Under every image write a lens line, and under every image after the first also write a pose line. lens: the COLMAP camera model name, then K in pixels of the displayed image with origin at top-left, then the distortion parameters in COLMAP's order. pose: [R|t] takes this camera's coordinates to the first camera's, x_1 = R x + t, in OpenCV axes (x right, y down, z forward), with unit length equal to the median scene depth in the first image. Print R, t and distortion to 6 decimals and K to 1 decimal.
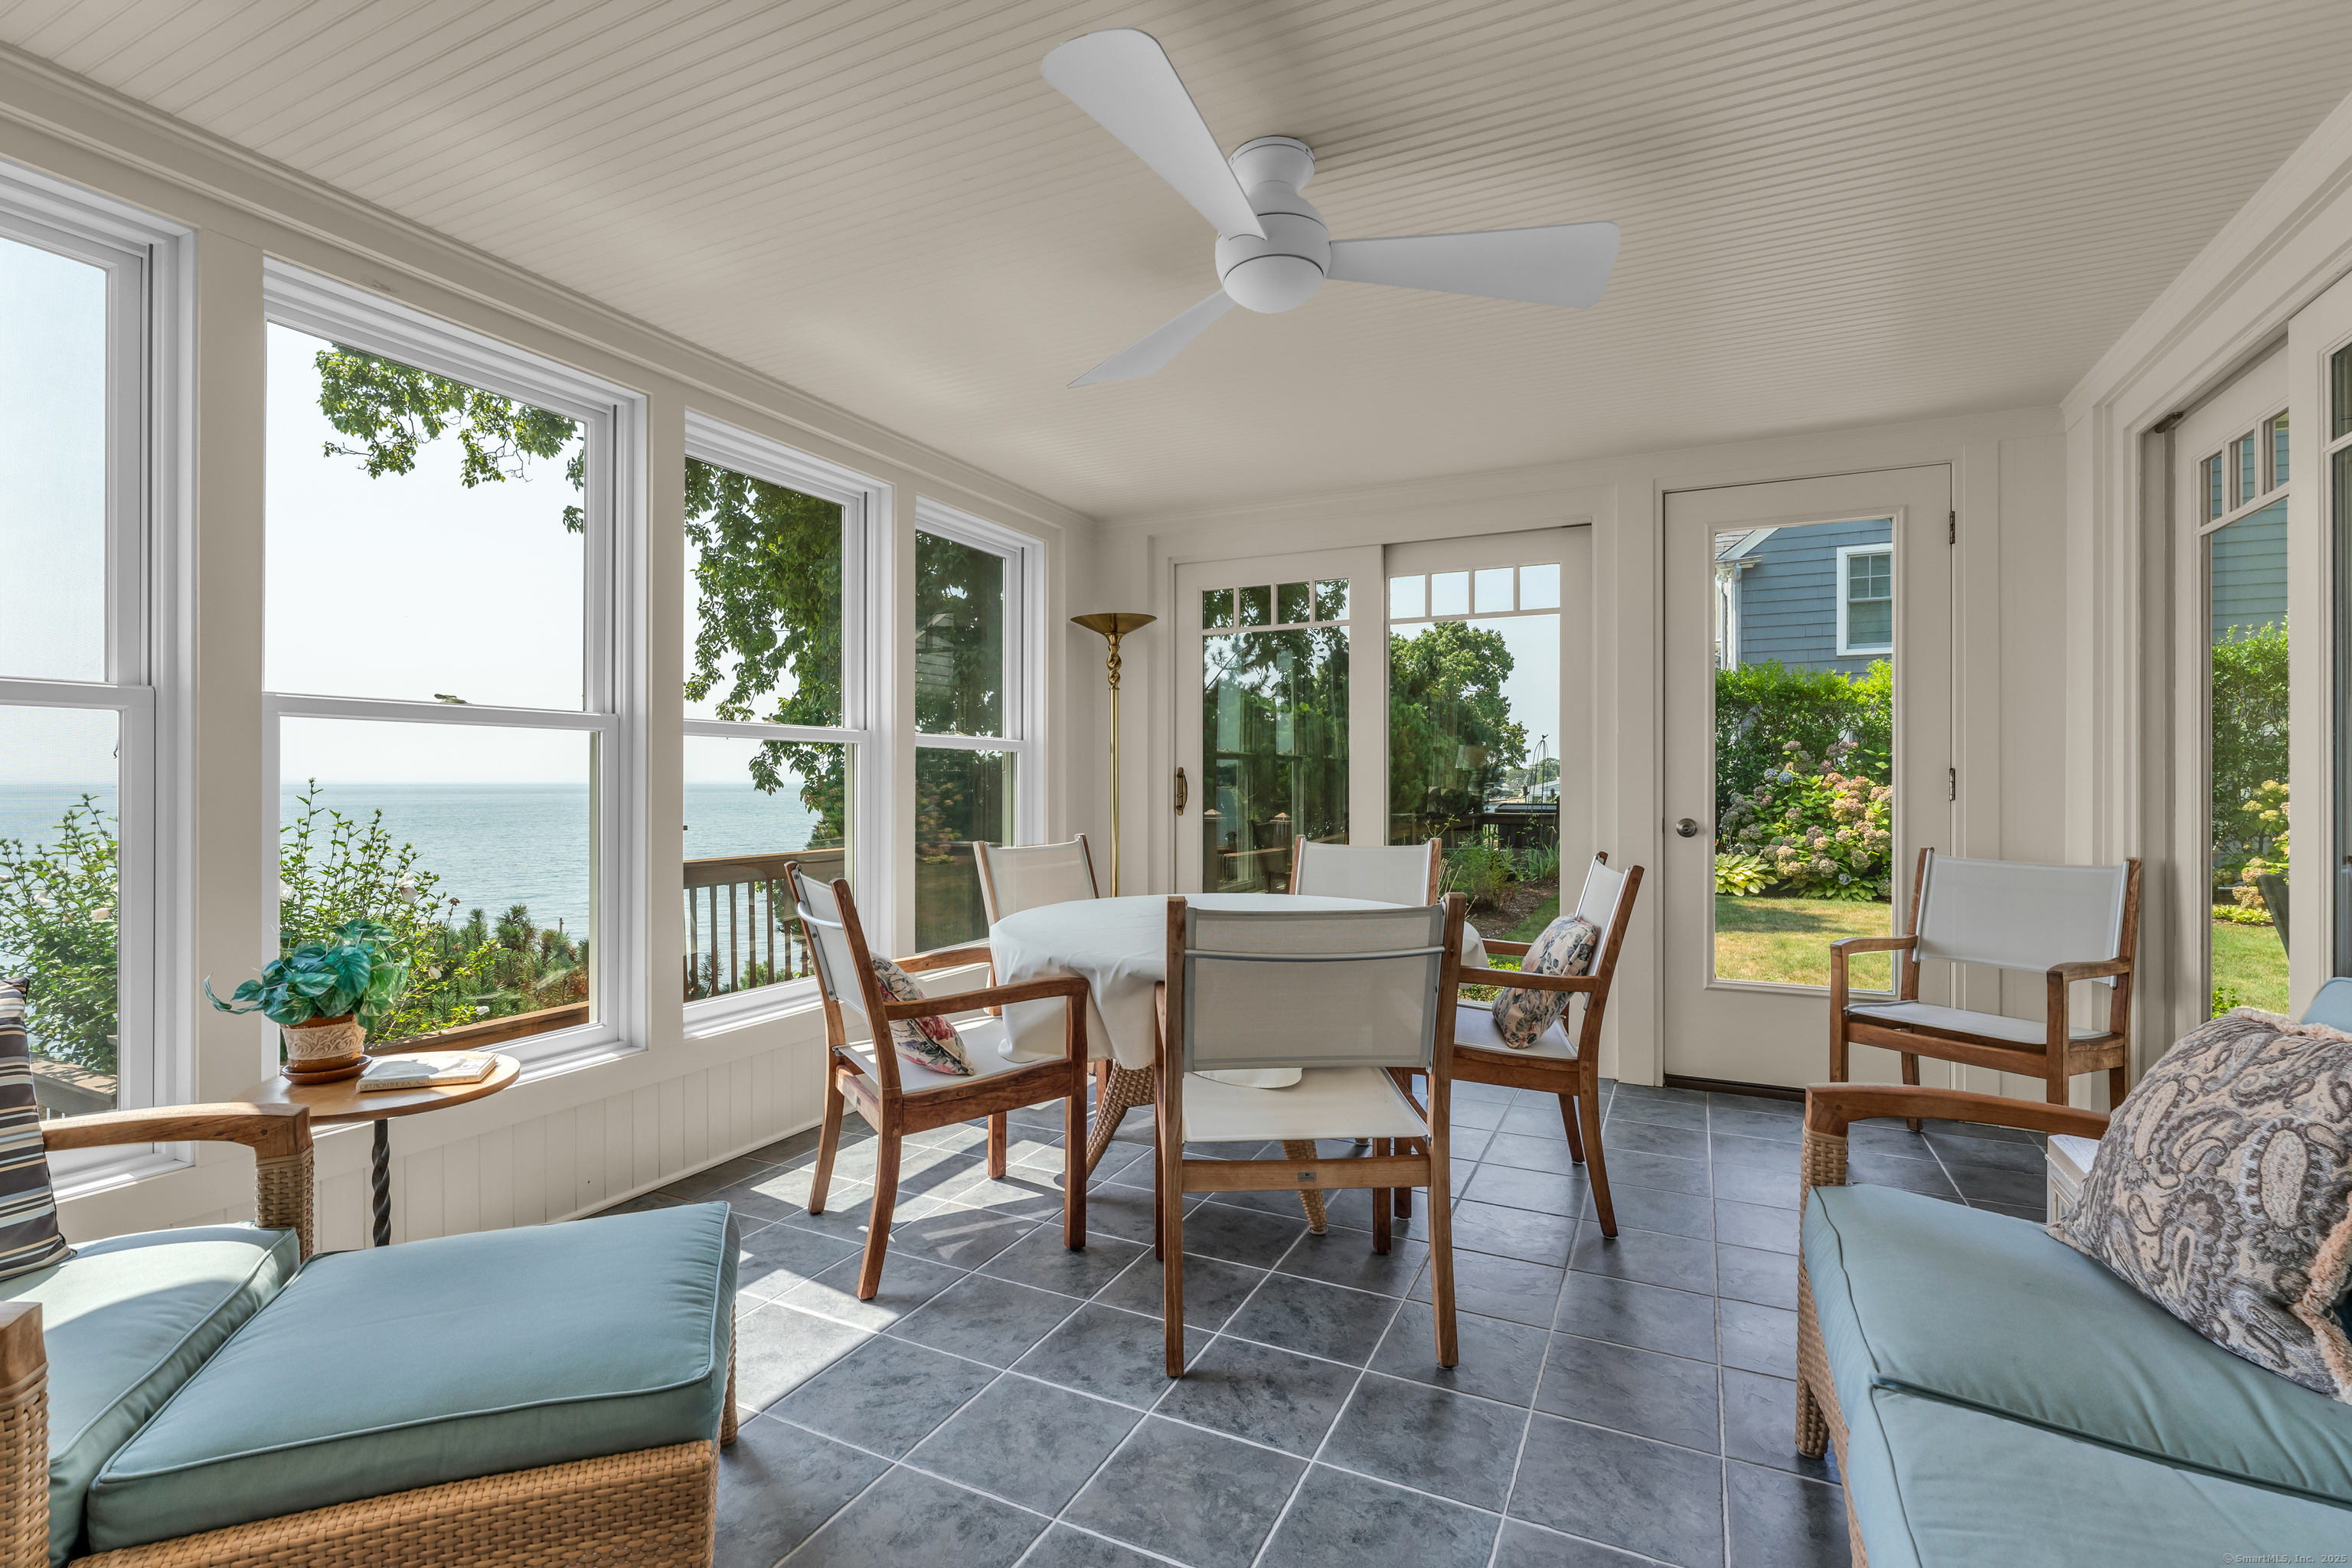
lens RADIAL K [[1062.9, 0, 1176.0], [0, 1062.9, 784.0], [0, 0, 1]] dist [0.000918, -0.000104]
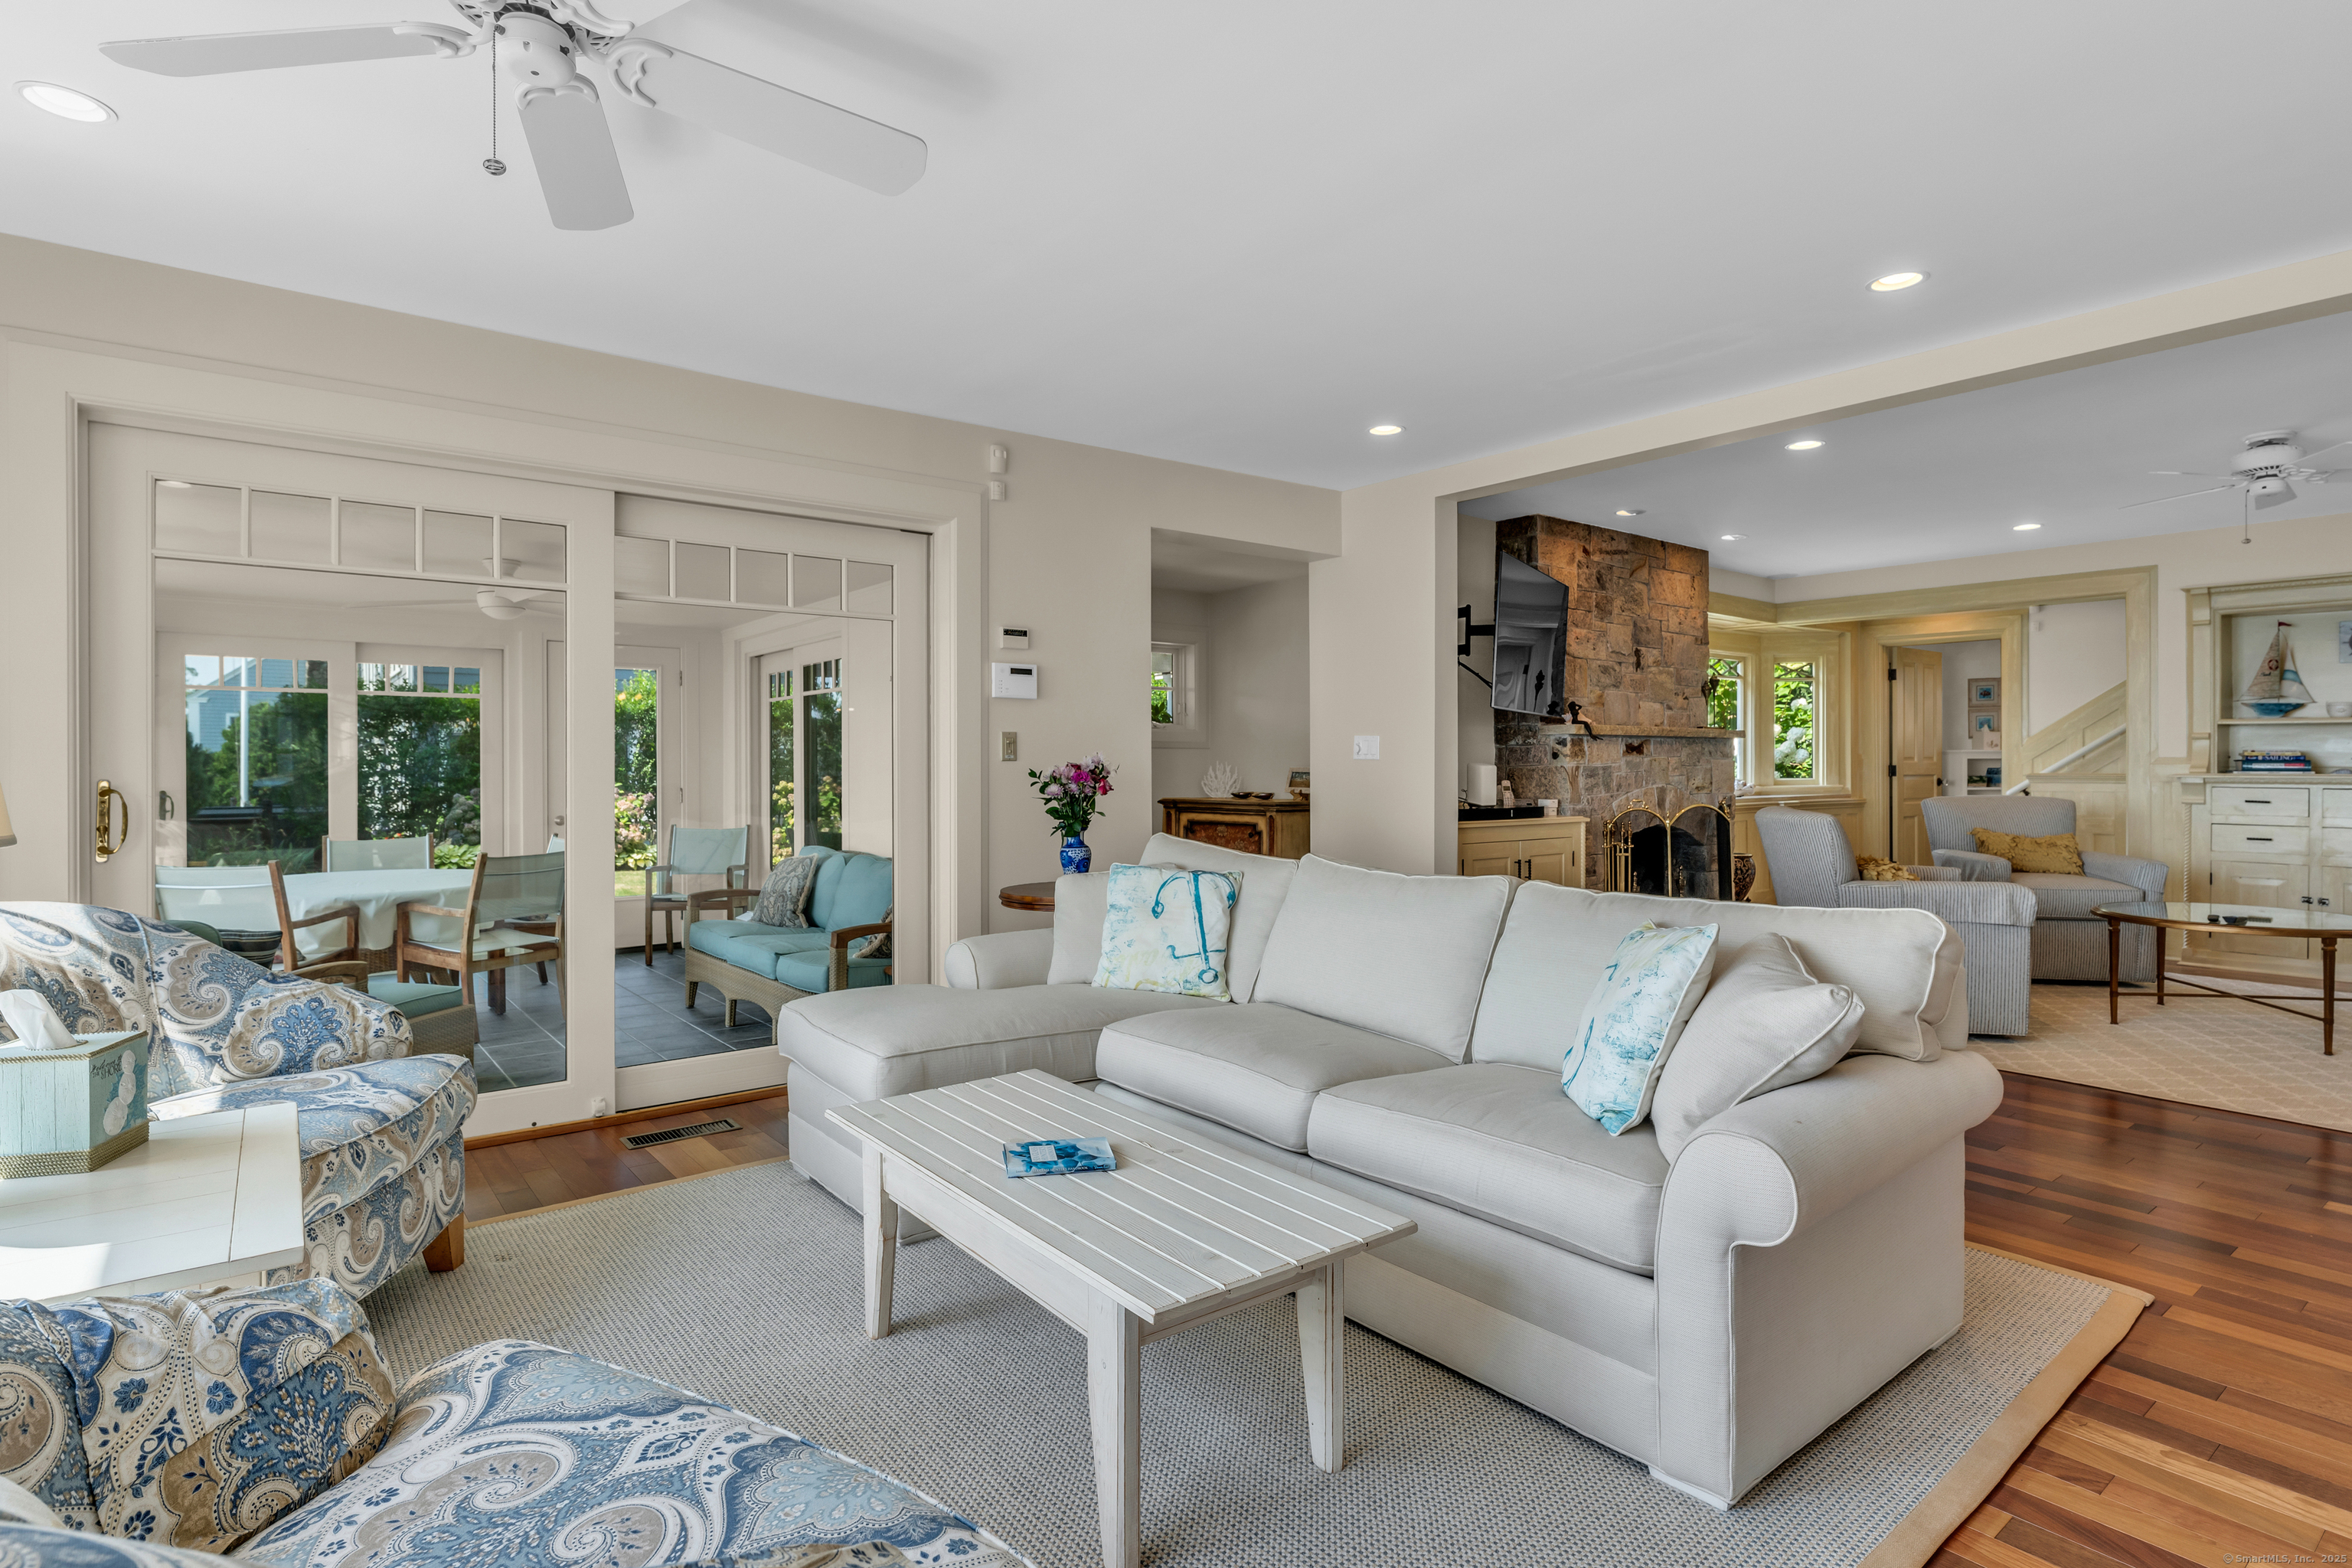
lens RADIAL K [[1062.9, 0, 1176.0], [0, 1062.9, 784.0], [0, 0, 1]] dist [0.000918, -0.000104]
pose [[0.400594, -0.008632, 0.916215, -1.121924], [-0.005503, 0.999915, 0.011826, -0.070951], [-0.916239, -0.009779, 0.400512, -1.052907]]
